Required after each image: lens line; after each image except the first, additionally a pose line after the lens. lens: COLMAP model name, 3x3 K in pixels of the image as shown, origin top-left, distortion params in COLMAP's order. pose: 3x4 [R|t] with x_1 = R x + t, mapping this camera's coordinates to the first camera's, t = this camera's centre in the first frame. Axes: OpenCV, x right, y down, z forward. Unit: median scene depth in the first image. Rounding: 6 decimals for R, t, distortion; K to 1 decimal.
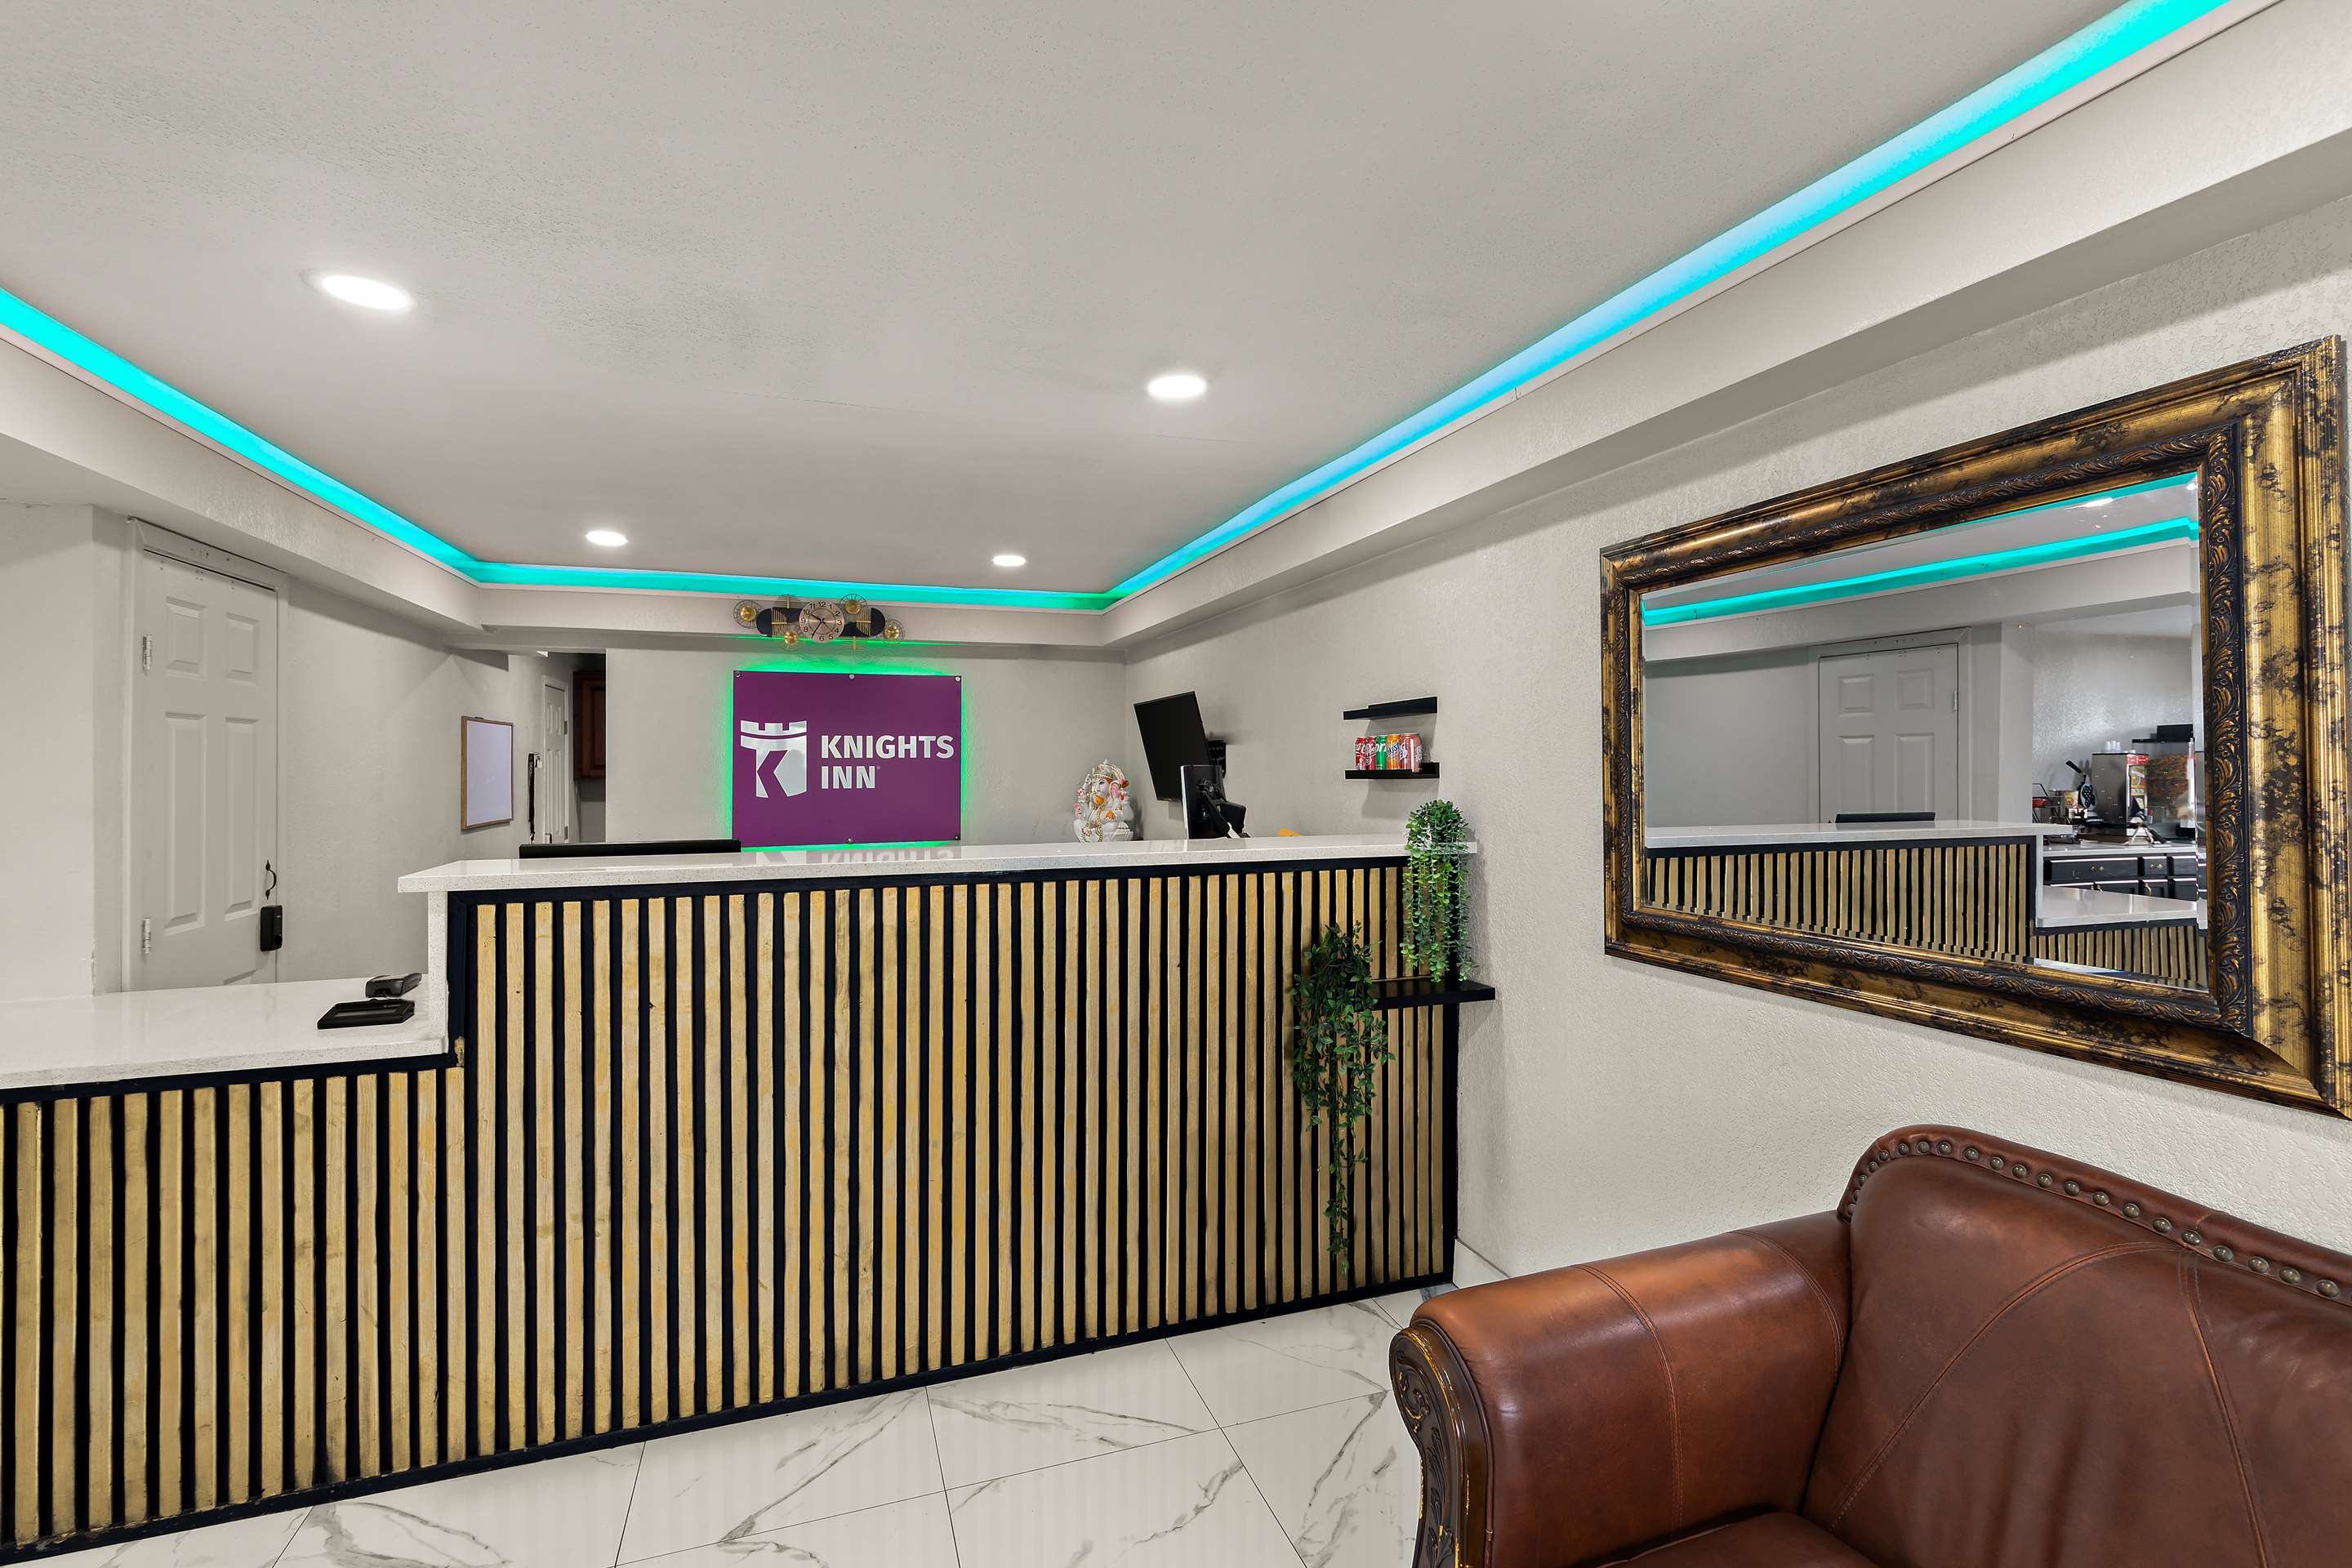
lens RADIAL K [[1037.3, 0, 1171.0], [0, 1037.3, 757.7], [0, 0, 1]] dist [-0.007096, 0.001670]
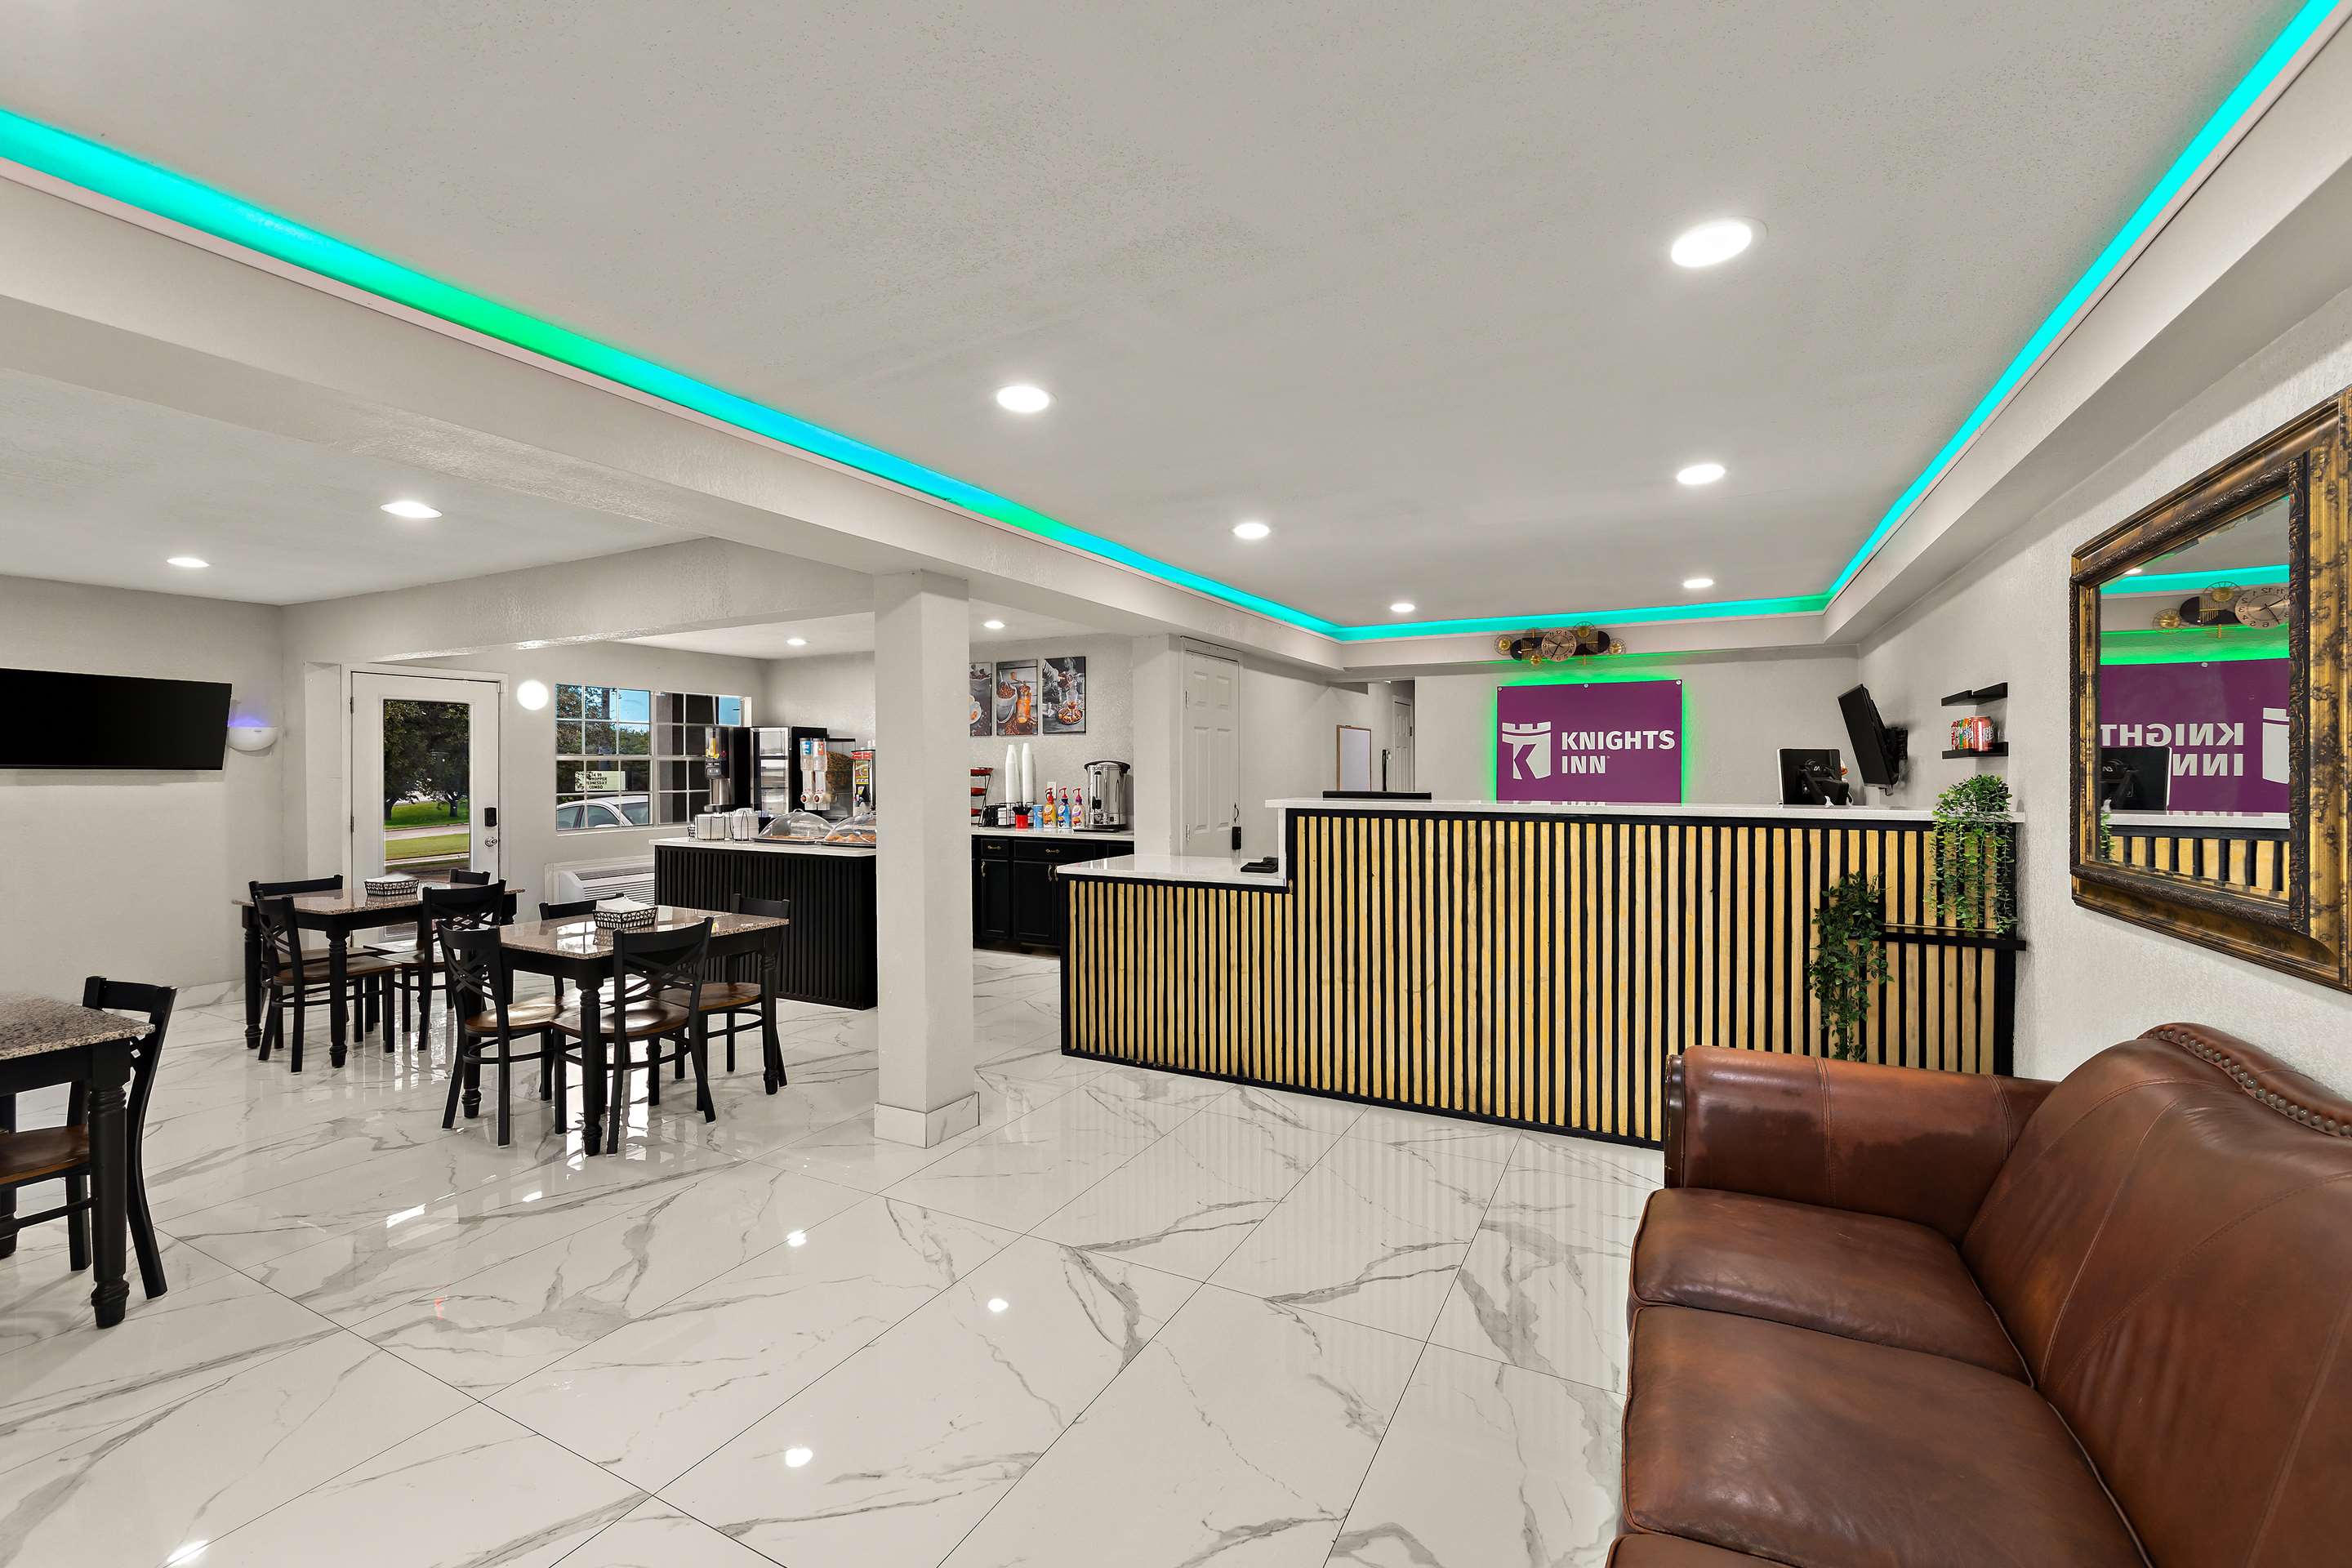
lens RADIAL K [[984.4, 0, 1181.1], [0, 984.4, 773.3], [0, 0, 1]] dist [-0.011018, 0.003275]
pose [[0.689928, 0.007249, -0.723842, 0.509304], [0.003404, 0.999906, 0.013258, 0.026885], [0.723870, -0.011611, 0.689838, -0.447859]]
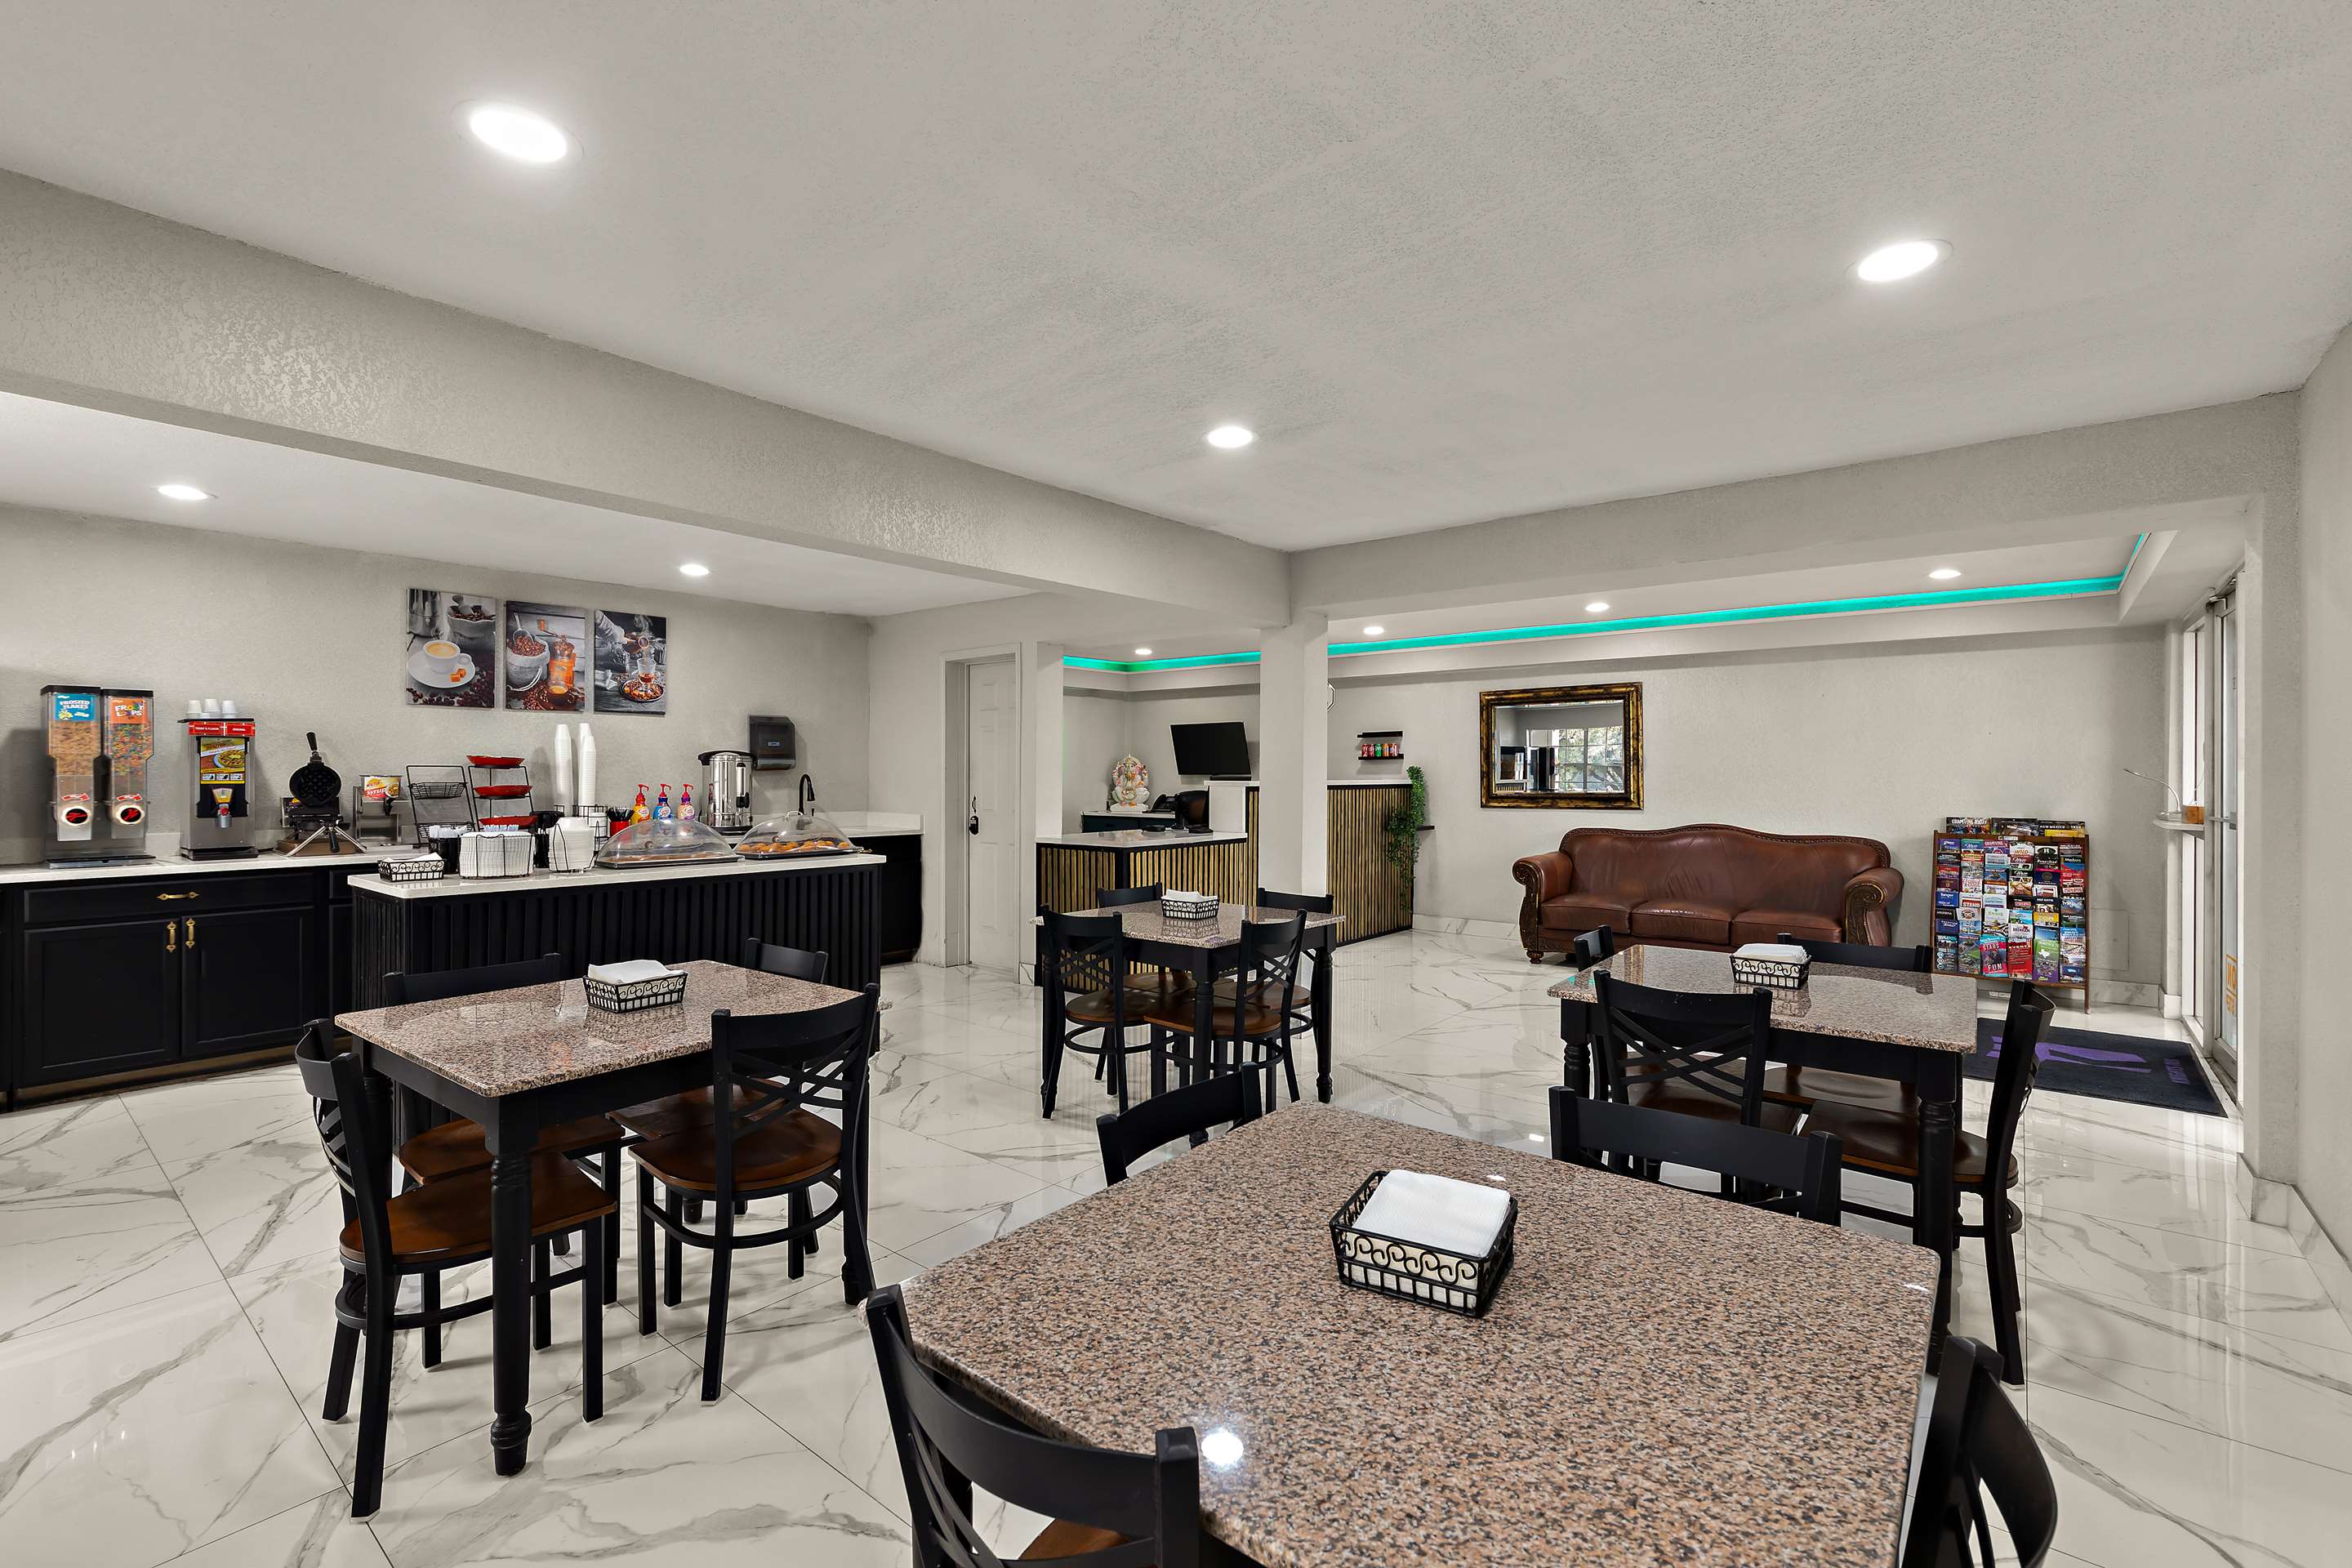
lens RADIAL K [[1037.3, 0, 1177.1], [0, 1037.3, 770.7], [0, 0, 1]] dist [-0.007096, 0.001670]
pose [[0.849602, 0.005941, 0.527391, -2.240262], [-0.007862, 0.999968, 0.001401, 0.065786], [-0.527366, -0.005337, 0.849622, -1.392642]]
